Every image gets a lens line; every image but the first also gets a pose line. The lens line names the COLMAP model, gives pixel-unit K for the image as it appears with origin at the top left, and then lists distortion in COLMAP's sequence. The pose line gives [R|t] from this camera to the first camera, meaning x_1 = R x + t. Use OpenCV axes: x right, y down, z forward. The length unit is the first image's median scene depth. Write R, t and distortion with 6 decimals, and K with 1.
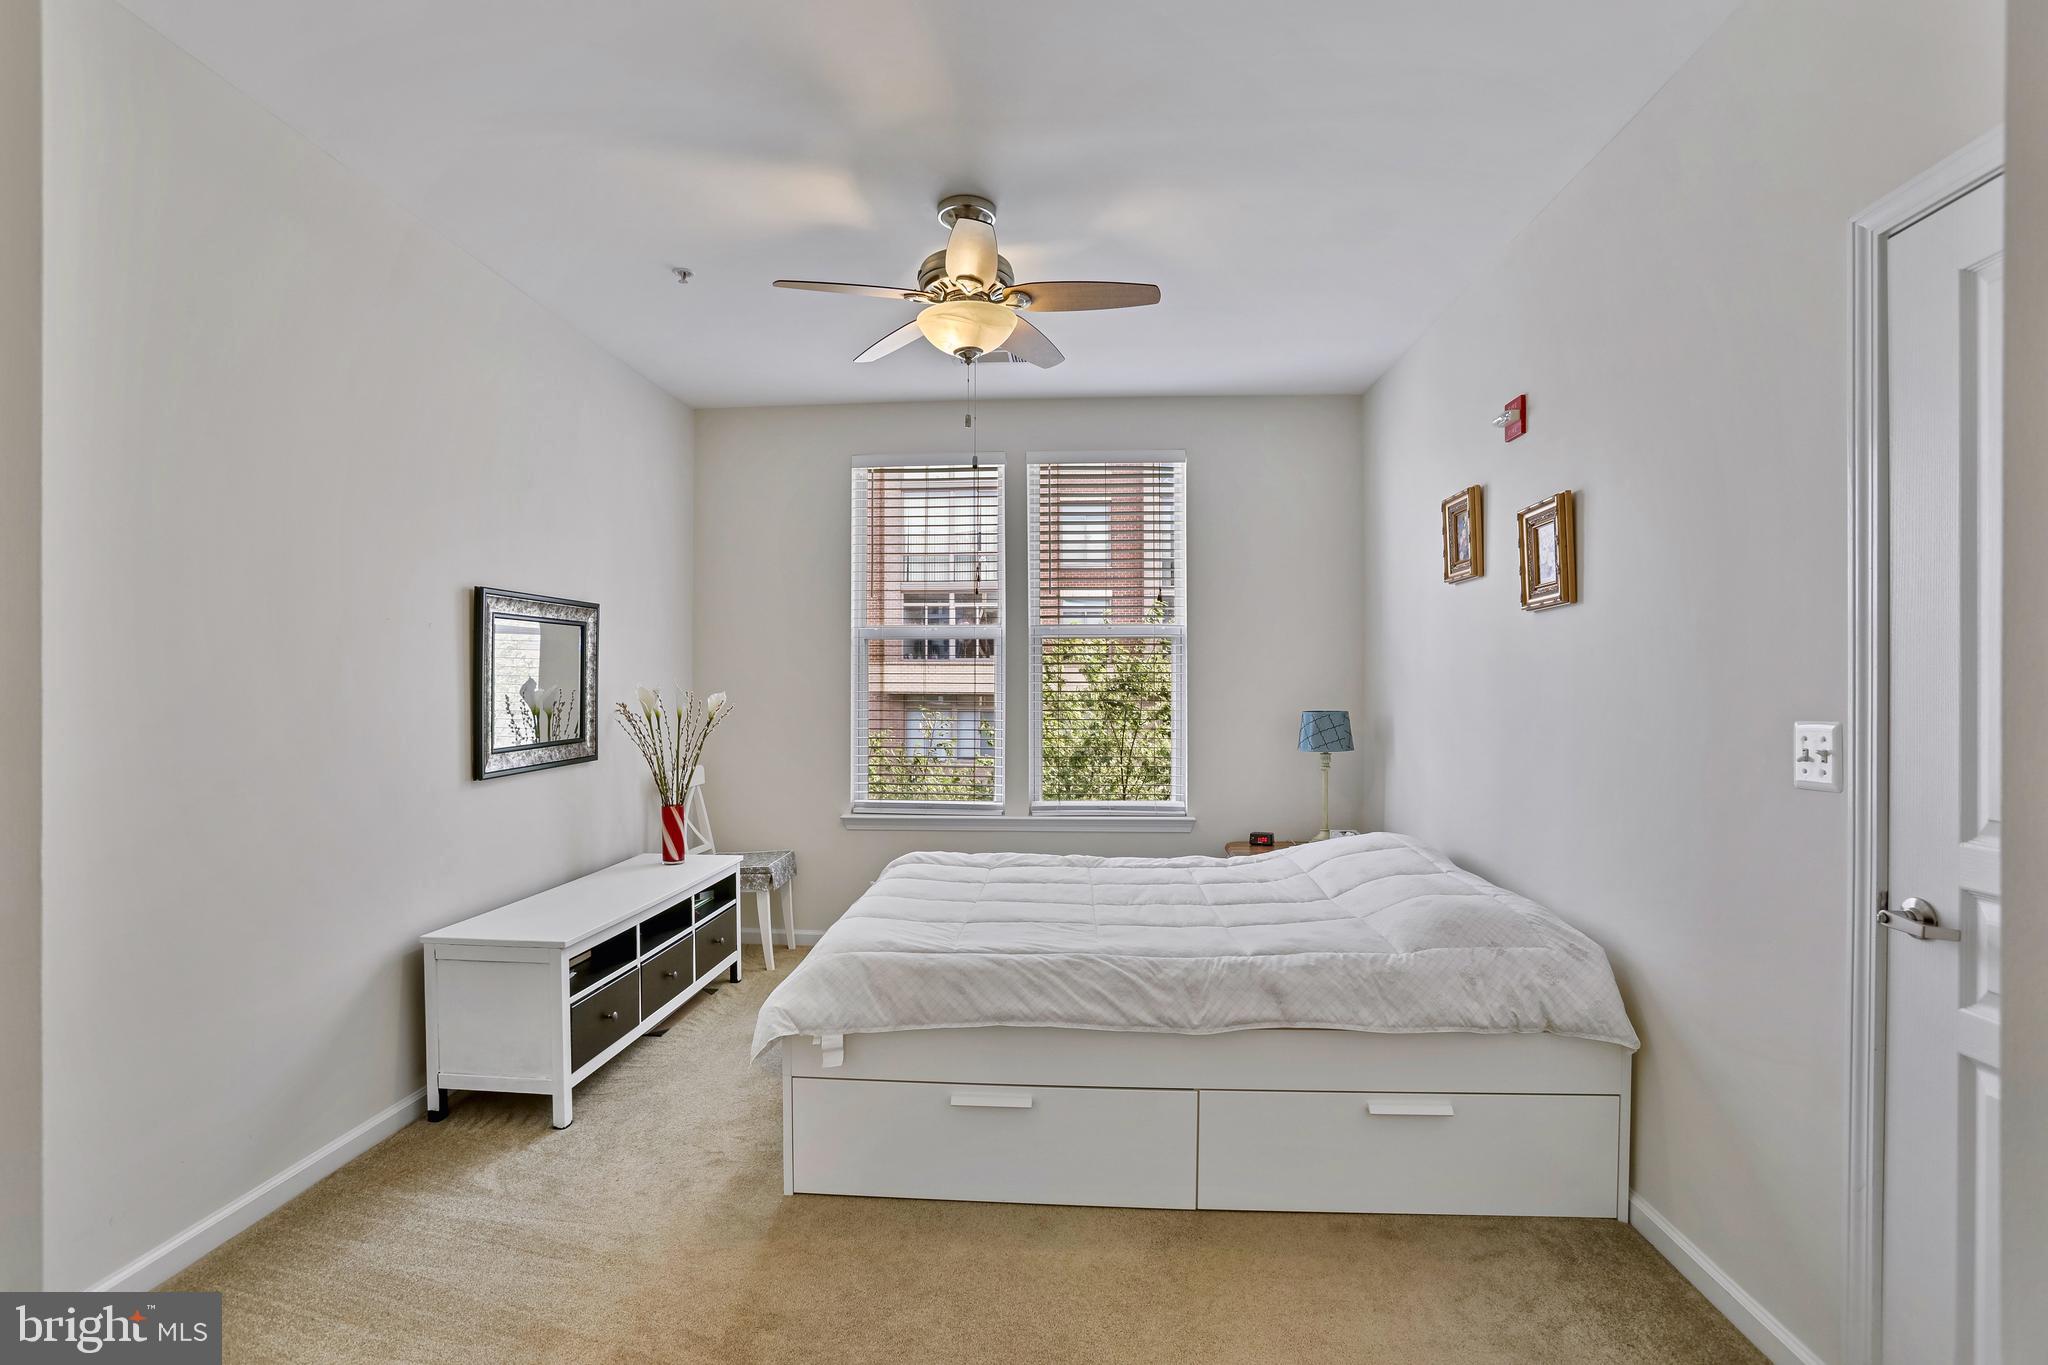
lens RADIAL K [[977.8, 0, 1015.0], [0, 977.8, 670.4], [0, 0, 1]] dist [-0.056895, 0.002545]
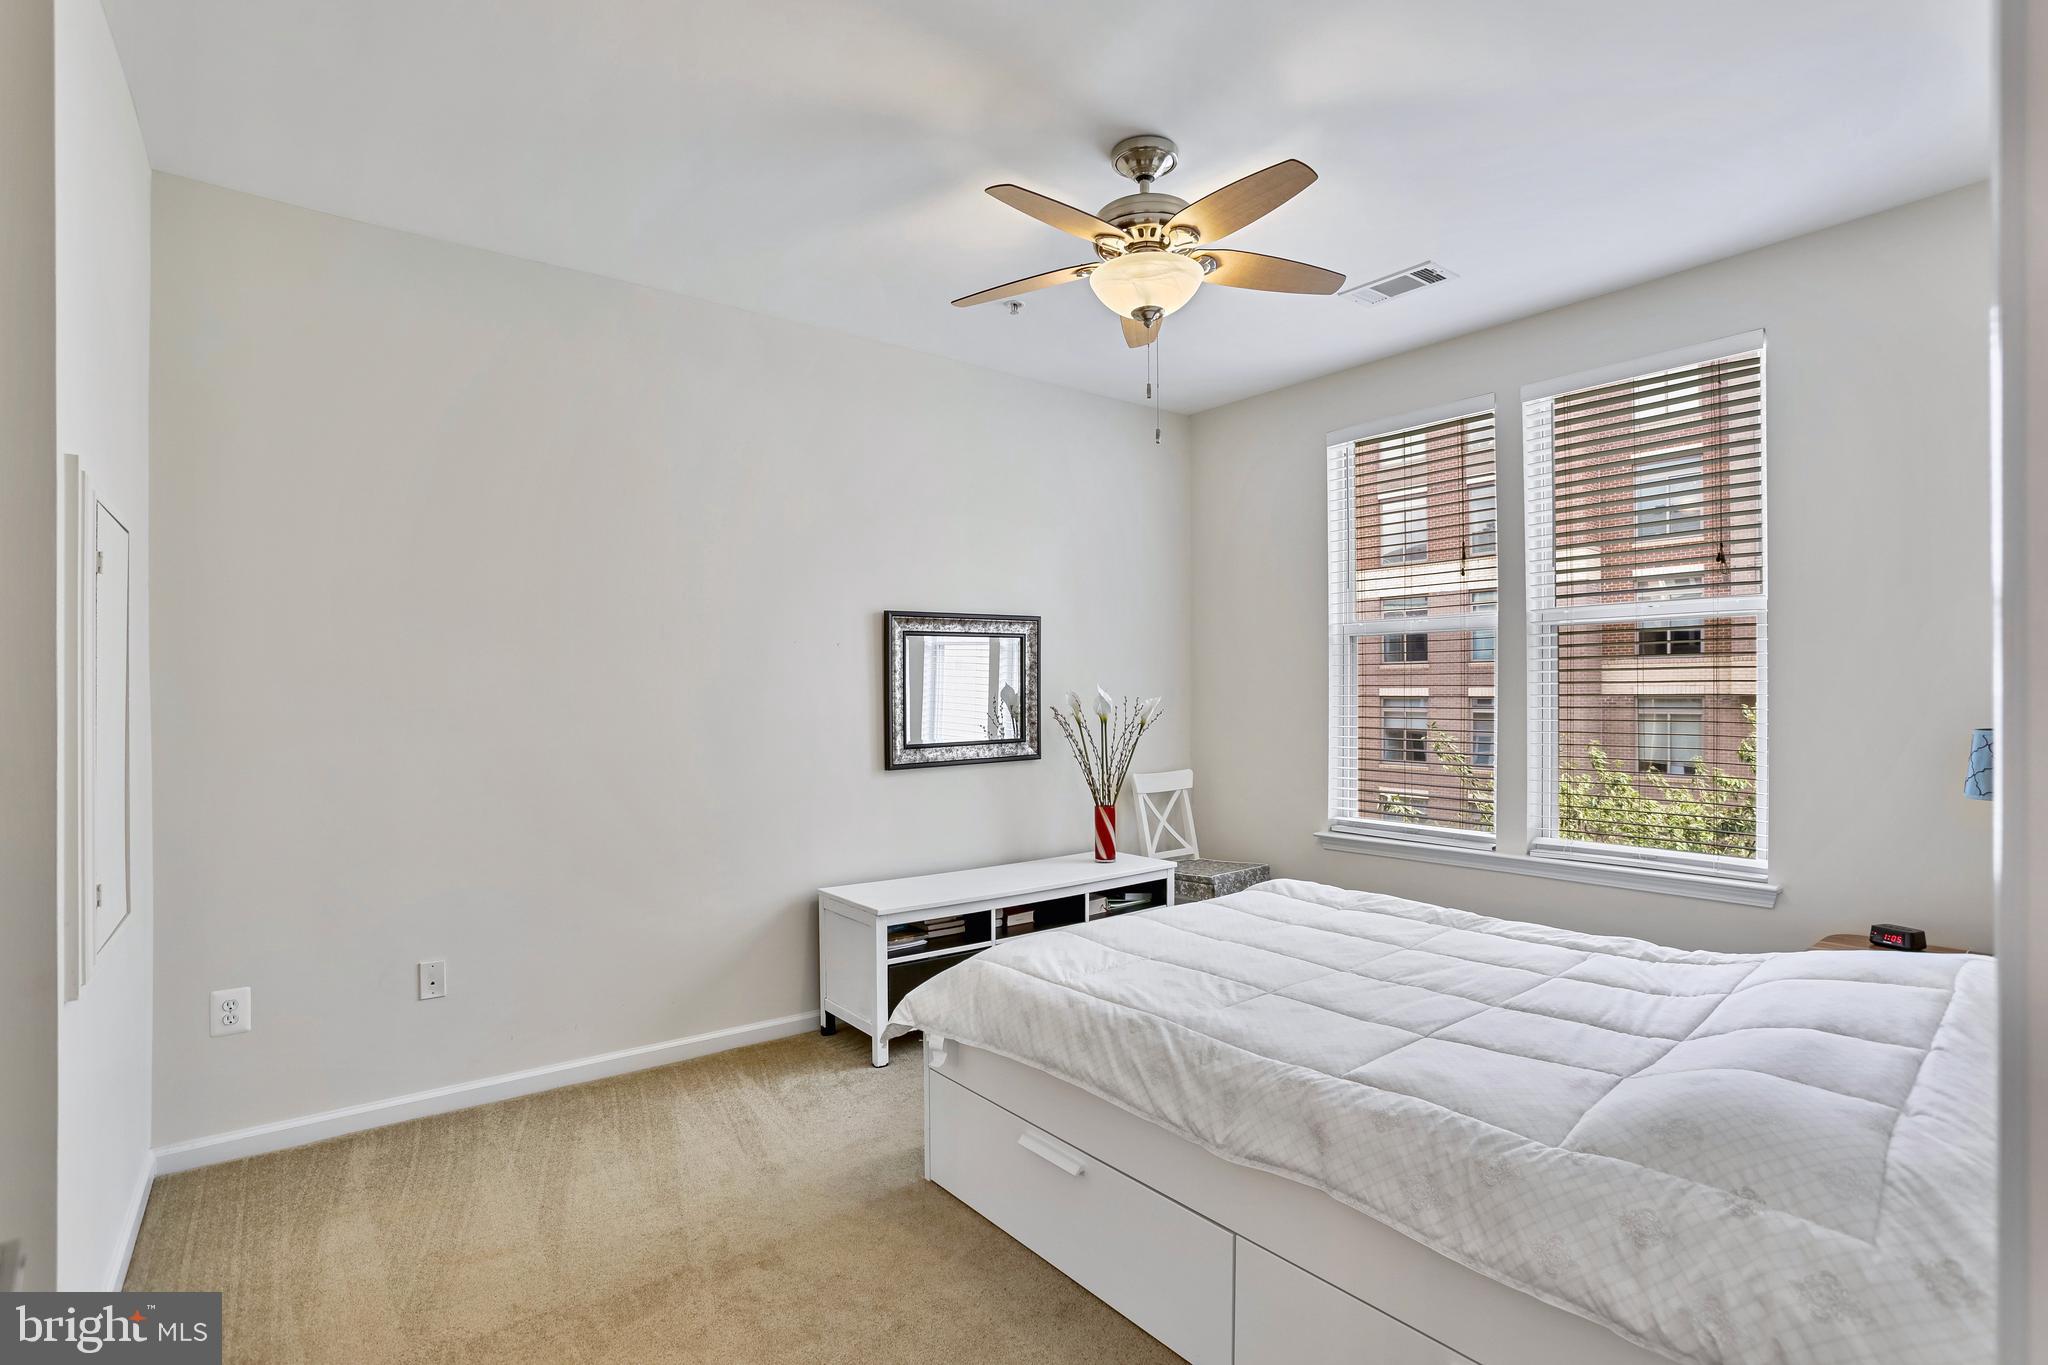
lens RADIAL K [[971.7, 0, 982.7], [0, 971.7, 683.2], [0, 0, 1]] dist [-0.069338, 0.026426]
pose [[0.657238, -0.013150, -0.753568, 0.602169], [0.019593, 0.999808, -0.000359, 0.009175], [0.753428, -0.014528, 0.657370, 0.374111]]
